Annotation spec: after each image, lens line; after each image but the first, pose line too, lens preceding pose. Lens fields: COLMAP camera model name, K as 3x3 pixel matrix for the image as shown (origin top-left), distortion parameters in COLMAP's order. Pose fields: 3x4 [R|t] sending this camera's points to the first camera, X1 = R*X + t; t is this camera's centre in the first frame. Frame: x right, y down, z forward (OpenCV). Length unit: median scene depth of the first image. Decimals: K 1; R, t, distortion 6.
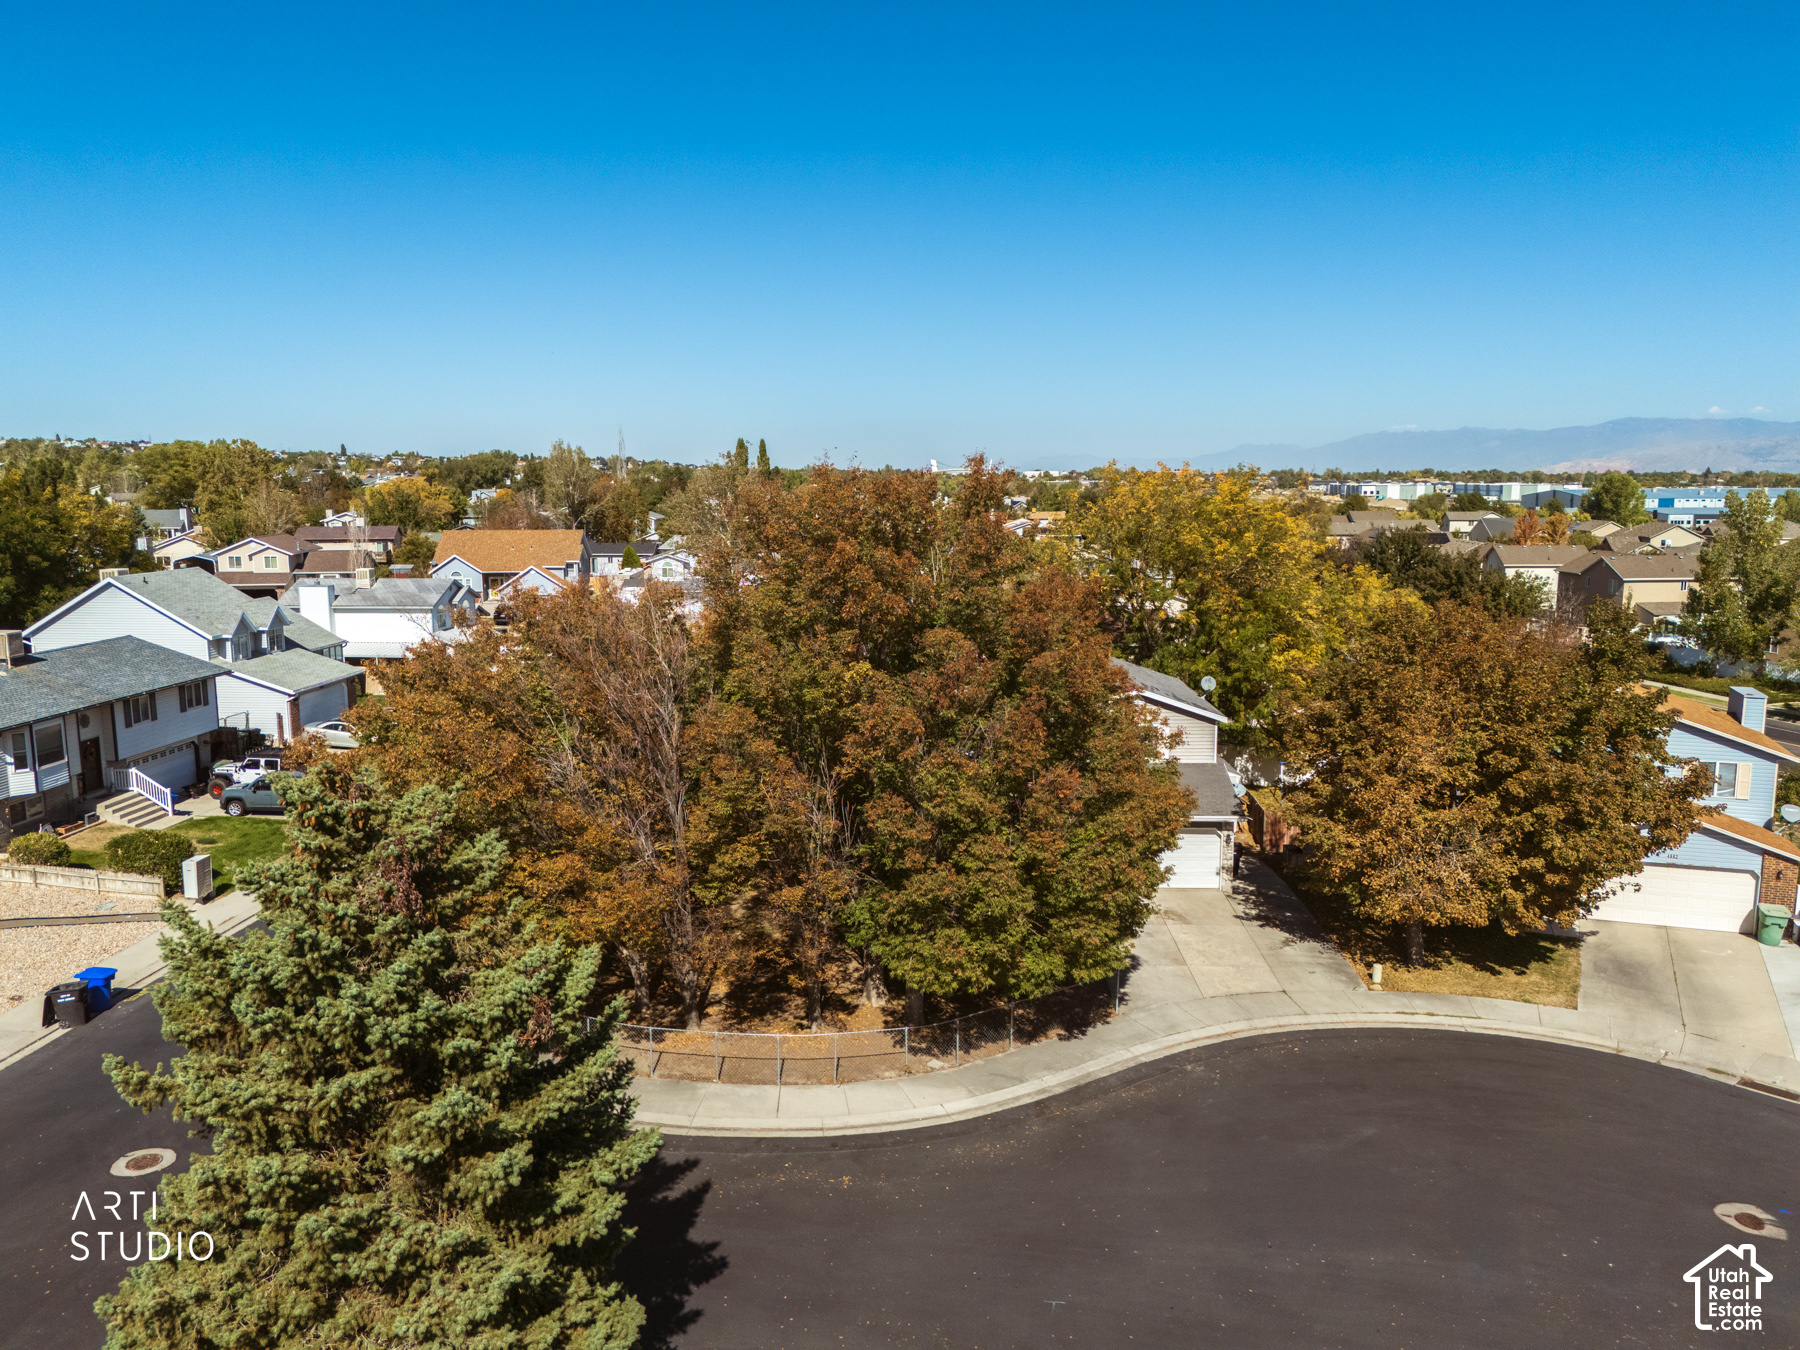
lens RADIAL K [[1328.7, 0, 903.2], [0, 1328.7, 675.1], [0, 0, 1]] dist [0.053587, -0.035908]
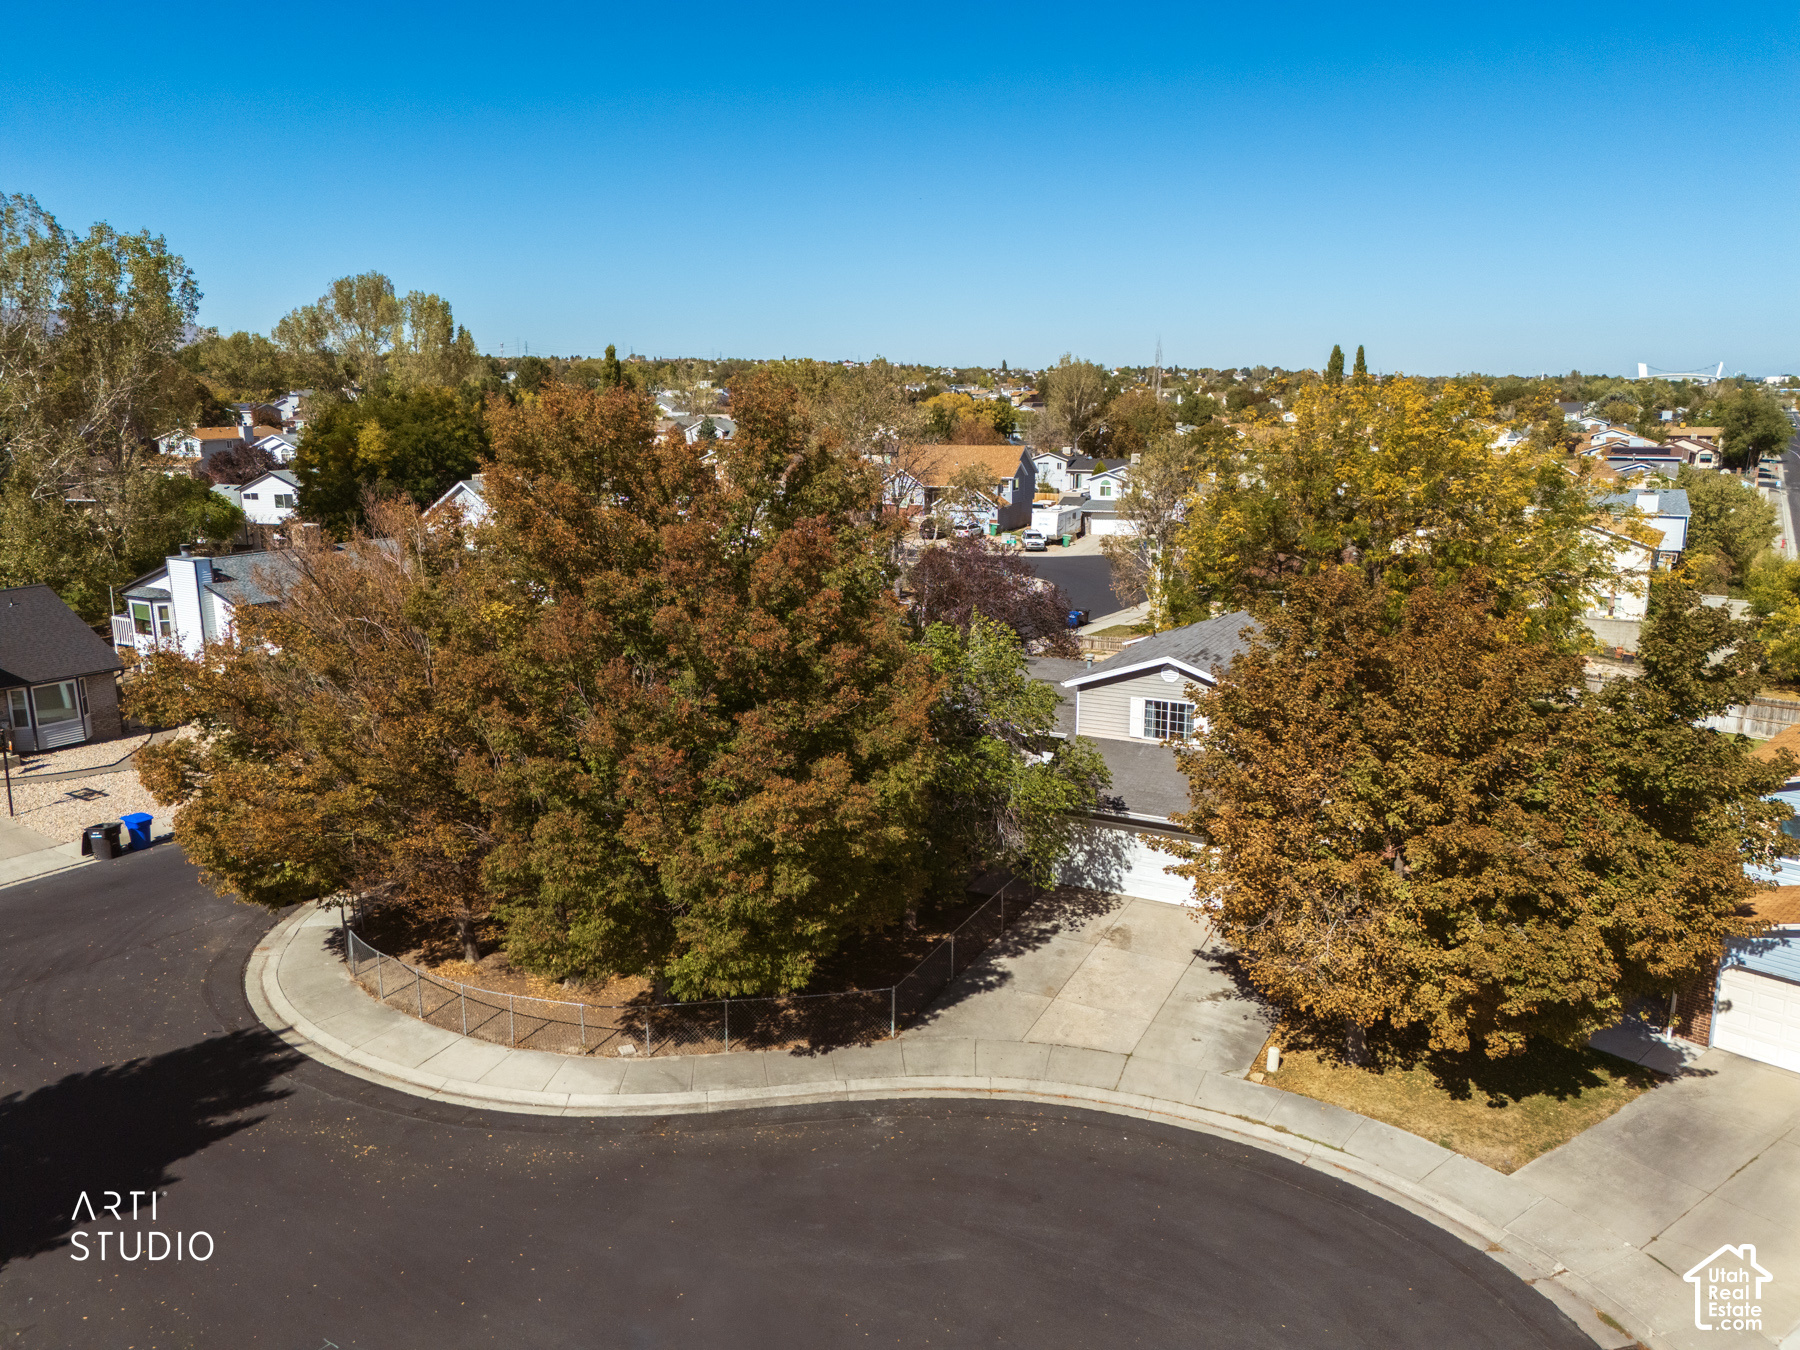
lens RADIAL K [[1328.7, 0, 903.2], [0, 1328.7, 675.1], [0, 0, 1]] dist [0.053587, -0.035908]
pose [[0.888192, 0.094880, -0.449569, 0.477290], [-0.065901, 0.994637, 0.079717, -0.039512], [0.454721, -0.041177, 0.889681, 0.234449]]
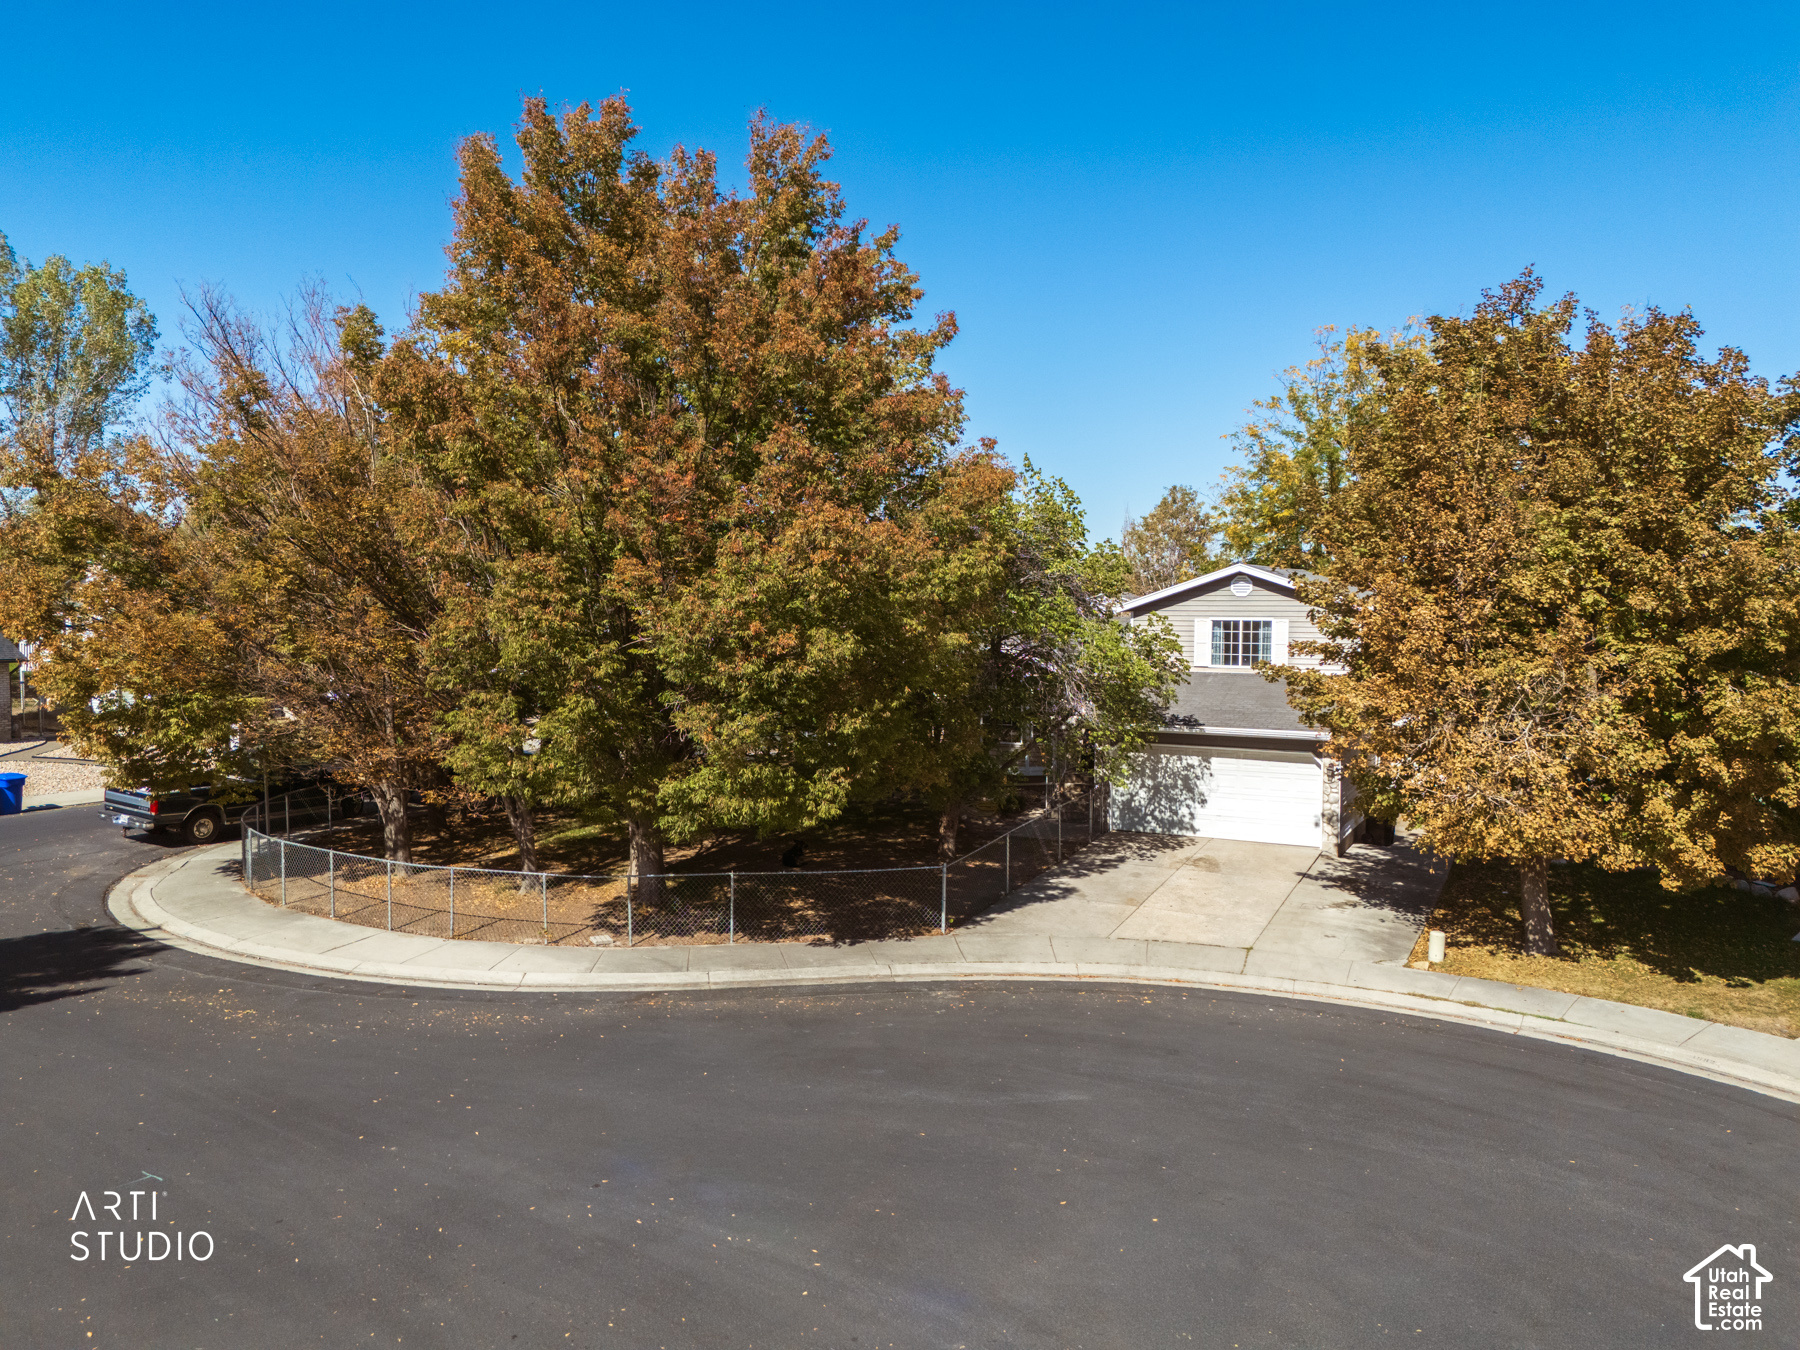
lens RADIAL K [[1313.0, 0, 899.5], [0, 1313.0, 739.4], [0, 0, 1]] dist [0.096139, -0.120591]
pose [[0.900816, 0.050407, -0.431266, 0.380593], [-0.070276, 0.997069, -0.030253, 0.162091], [0.428477, 0.057560, 0.901718, 0.357654]]
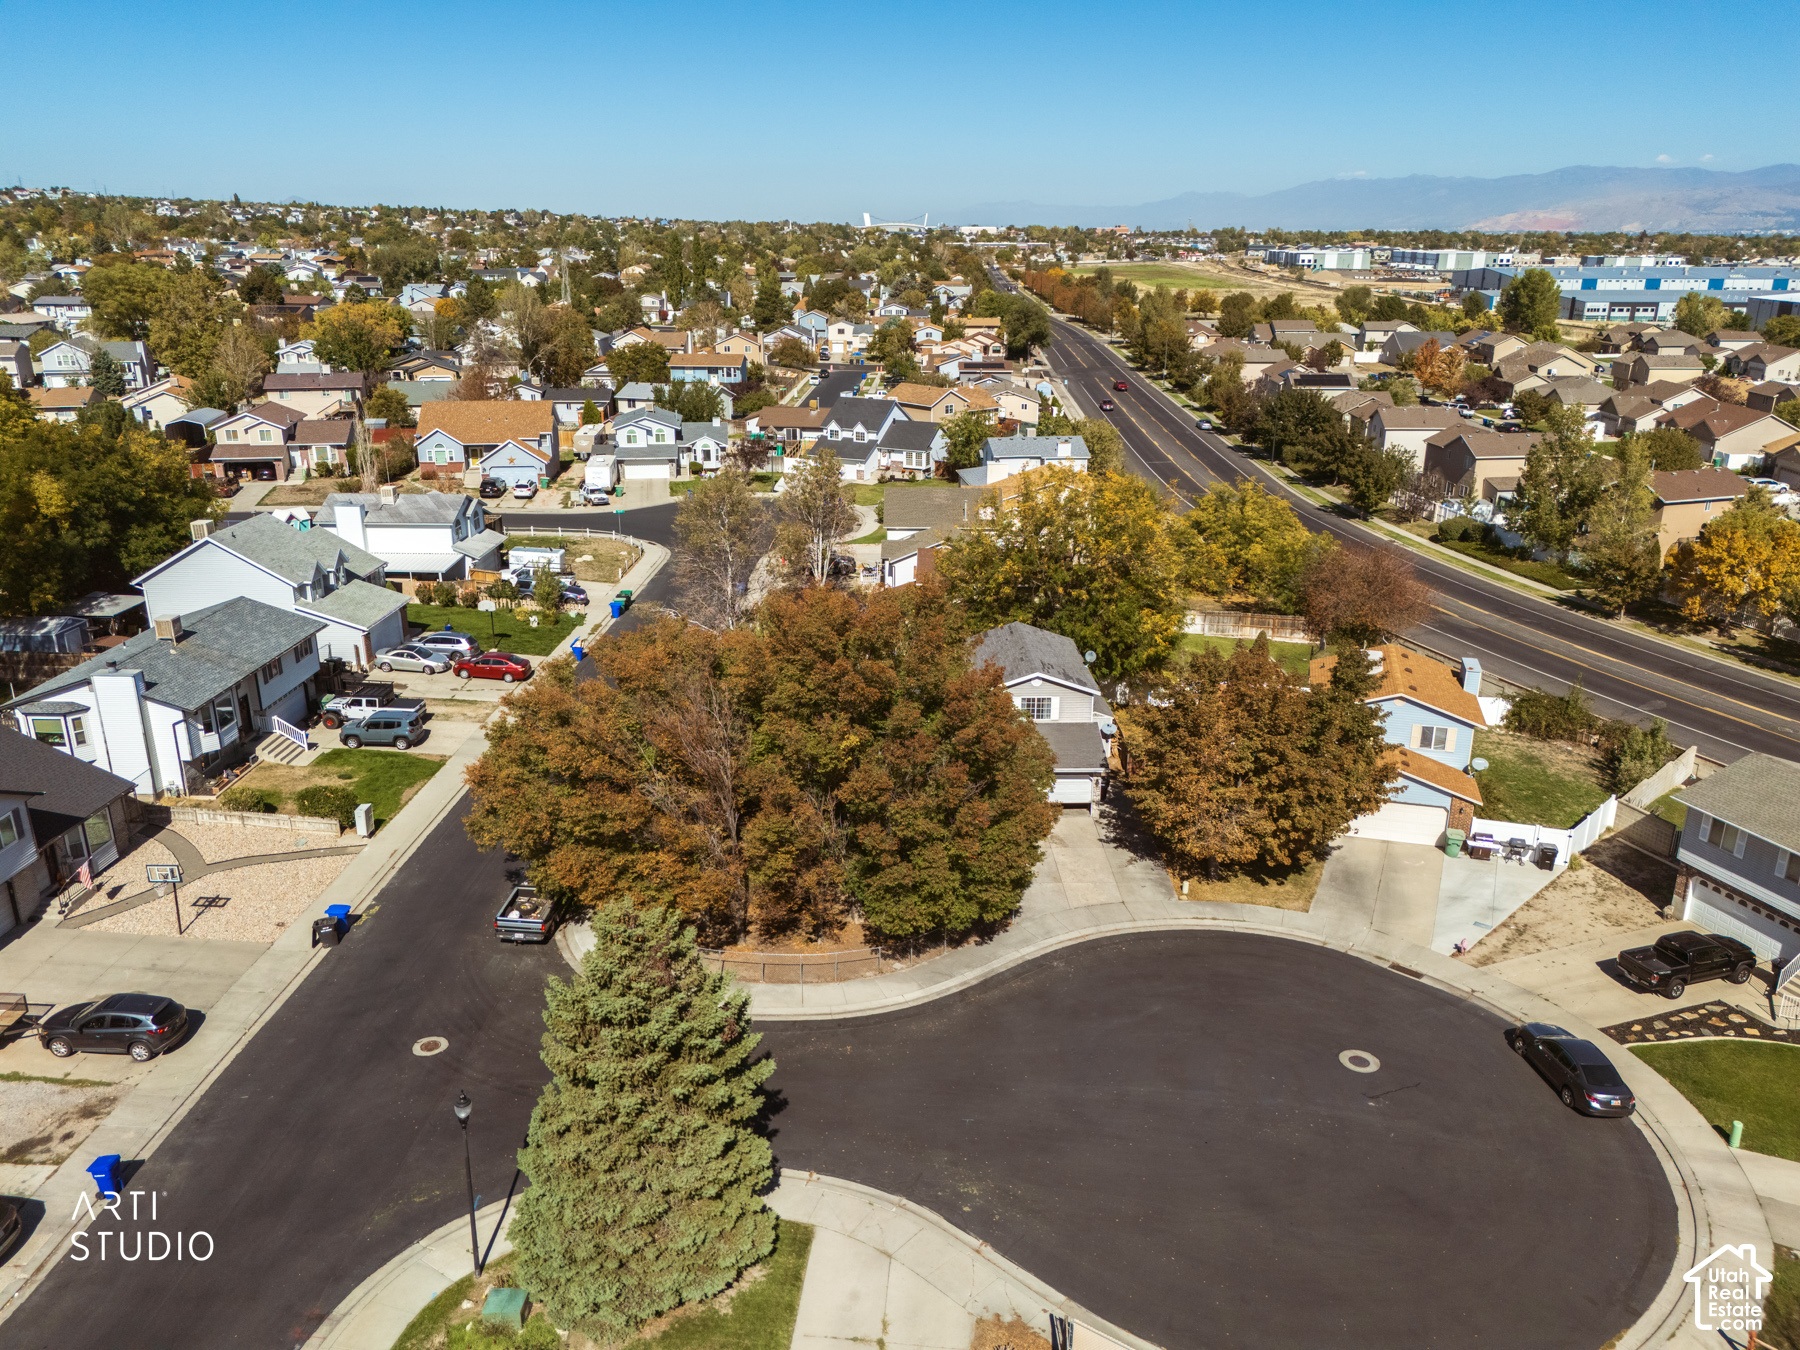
lens RADIAL K [[1327.6, 0, 900.0], [0, 1327.6, 675.0], [0, 0, 1]] dist [0.082004, -0.092456]
pose [[0.998866, -0.009473, 0.046649, -0.036316], [0.001082, 0.984264, 0.176699, -0.274507], [-0.047588, -0.176448, 0.983159, -0.416866]]
